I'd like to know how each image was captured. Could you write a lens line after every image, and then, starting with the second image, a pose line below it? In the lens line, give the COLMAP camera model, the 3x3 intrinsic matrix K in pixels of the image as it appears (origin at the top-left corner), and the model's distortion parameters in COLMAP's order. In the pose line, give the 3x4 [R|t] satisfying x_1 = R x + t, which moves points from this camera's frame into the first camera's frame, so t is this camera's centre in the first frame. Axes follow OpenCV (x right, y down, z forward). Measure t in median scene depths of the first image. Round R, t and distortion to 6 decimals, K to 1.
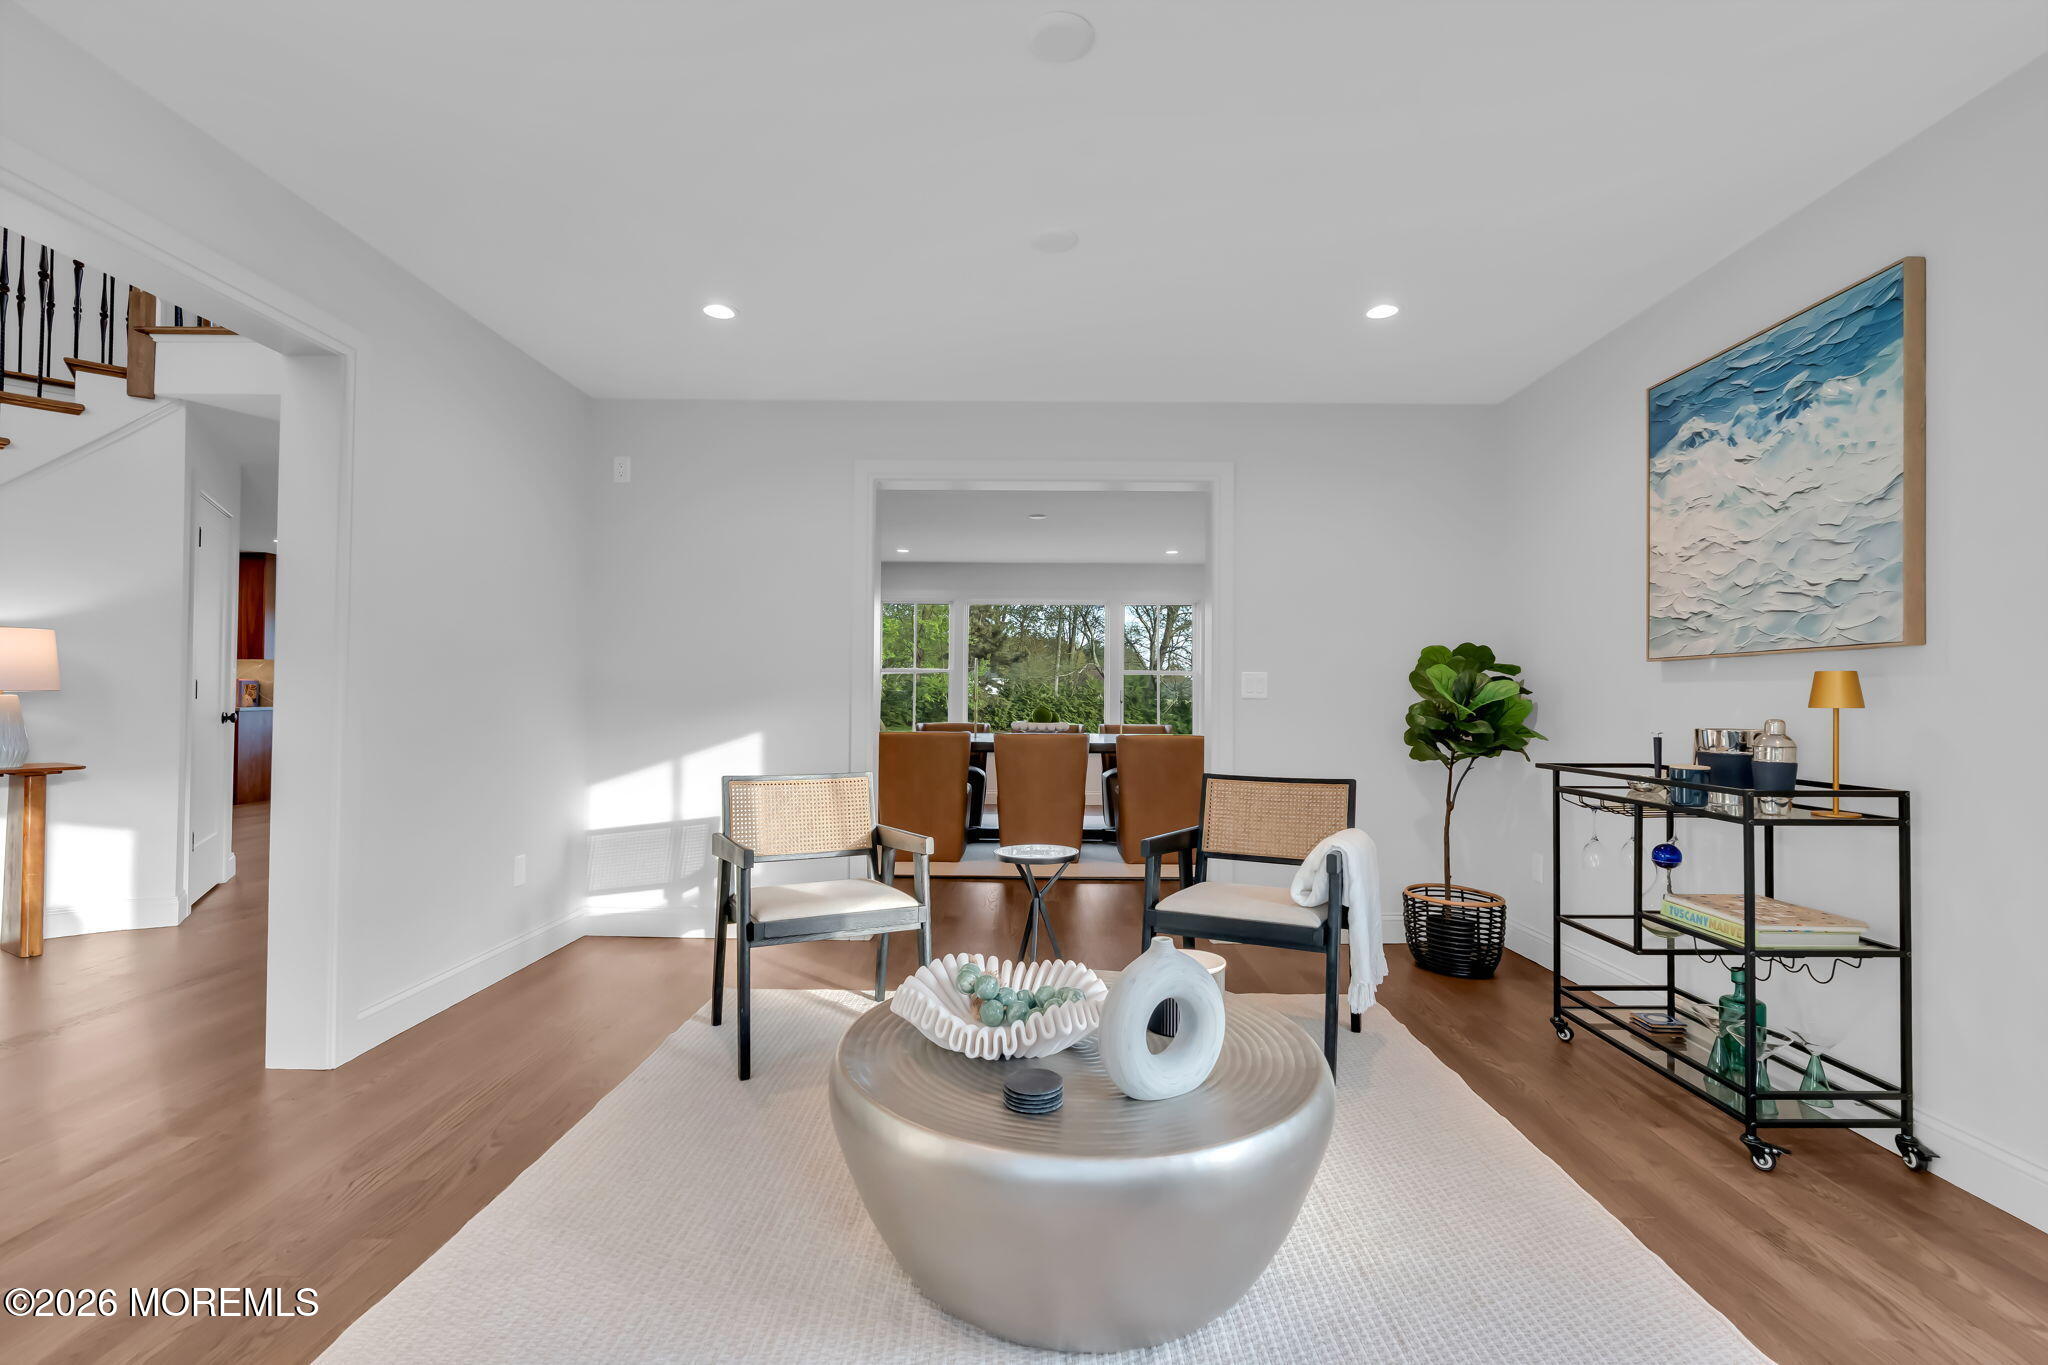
lens RADIAL K [[909.7, 0, 1024.0], [0, 909.7, 682.5], [0, 0, 1]] dist [-0.008811, 0.000386]
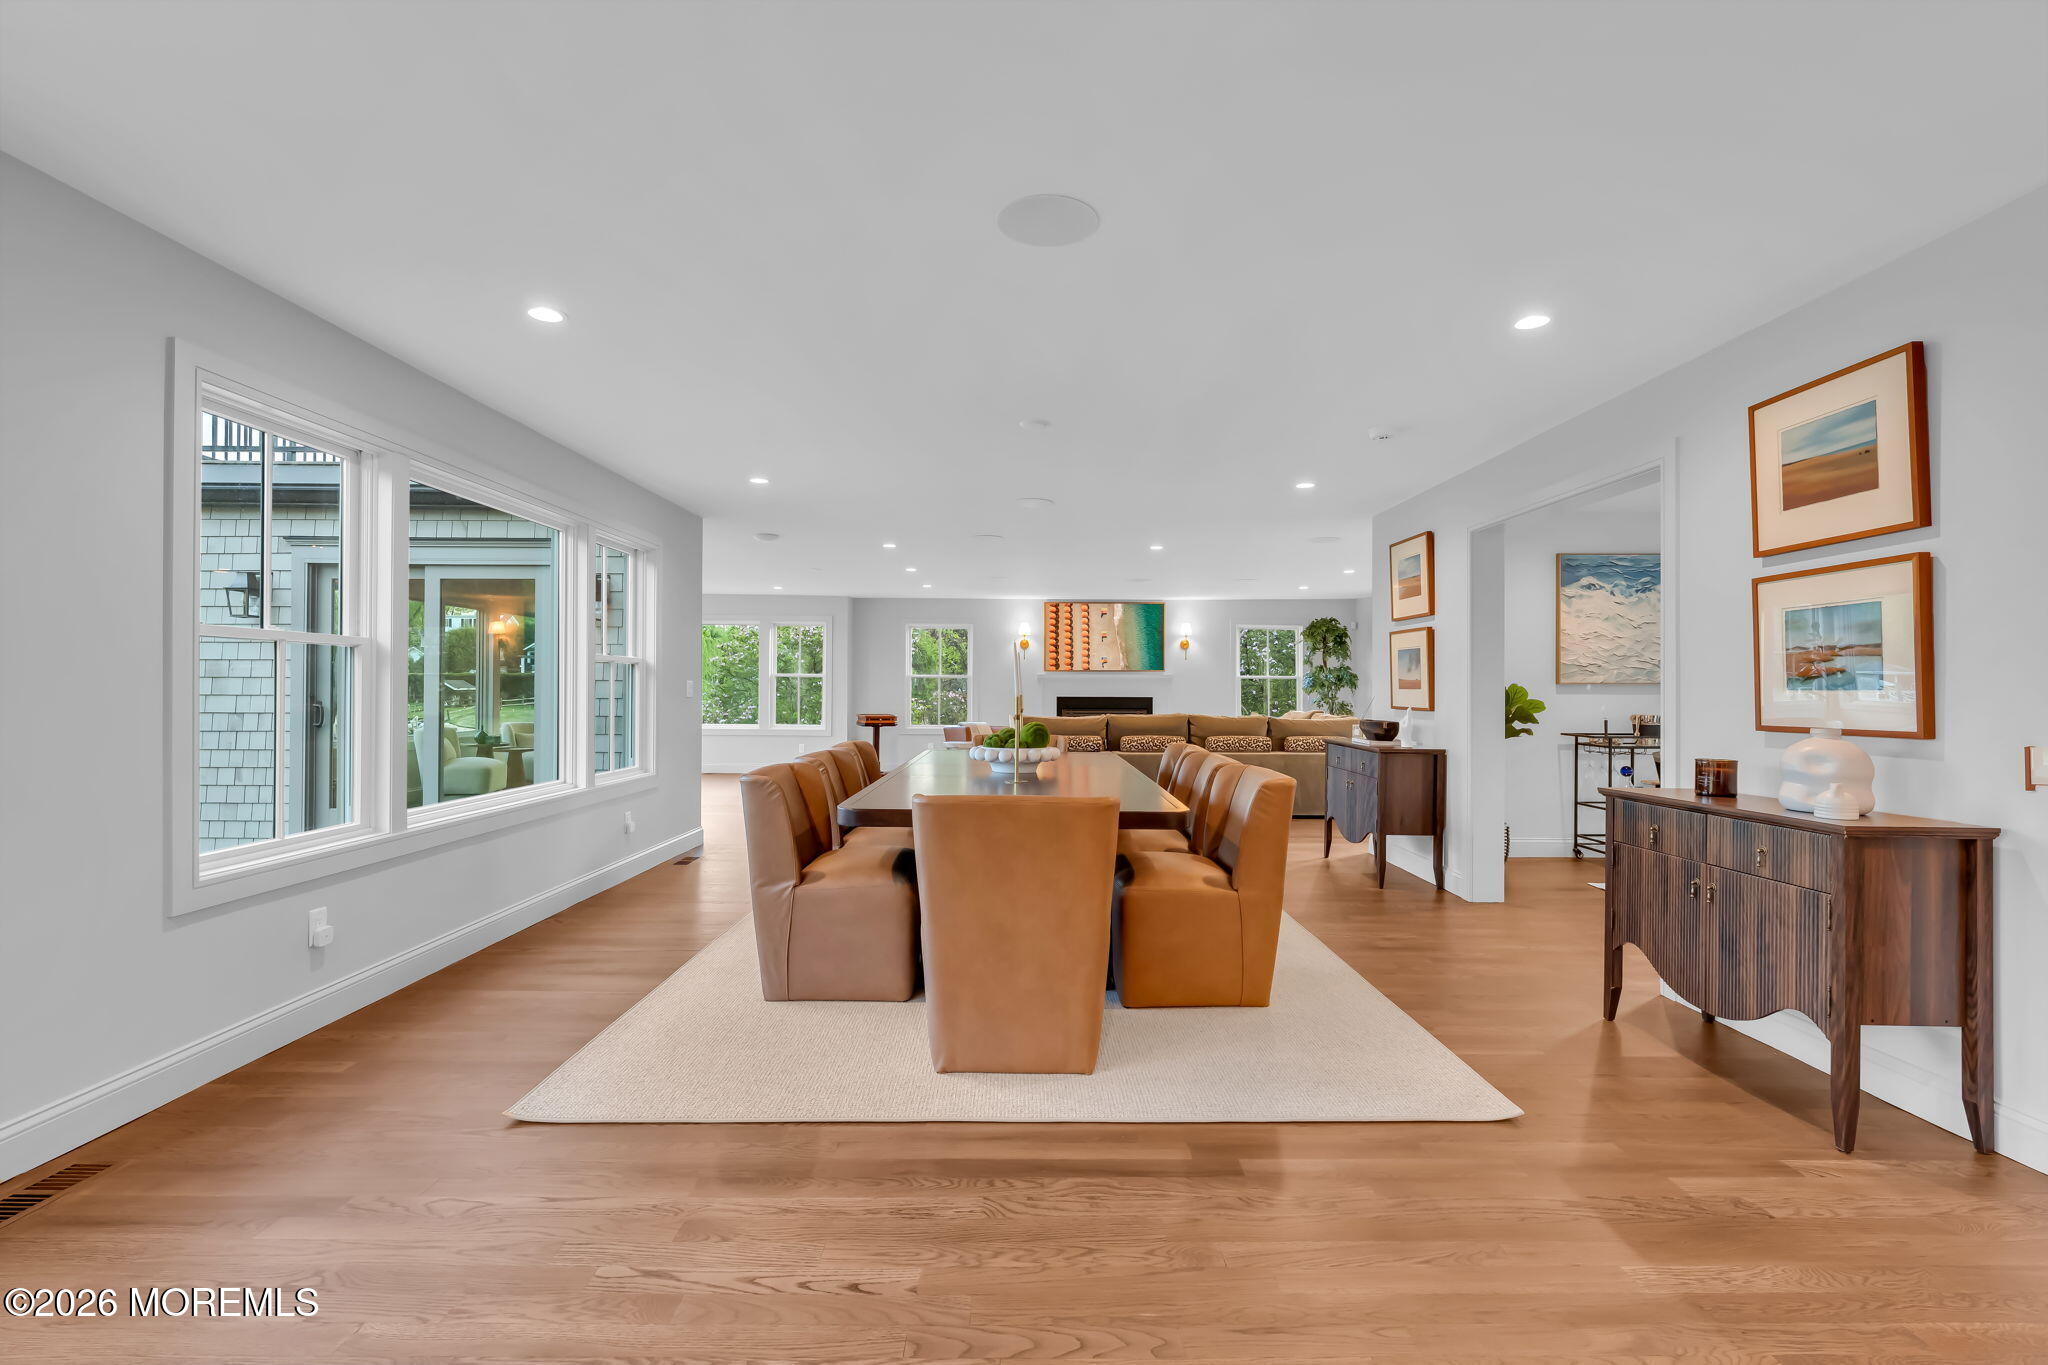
lens RADIAL K [[909.7, 0, 1024.0], [0, 909.7, 682.5], [0, 0, 1]] dist [-0.008811, 0.000386]
pose [[-0.005378, -0.008593, 0.999949, -1.476274], [-0.021468, 0.999734, 0.008476, -0.019398], [-0.999755, -0.021422, -0.005561, 2.375246]]
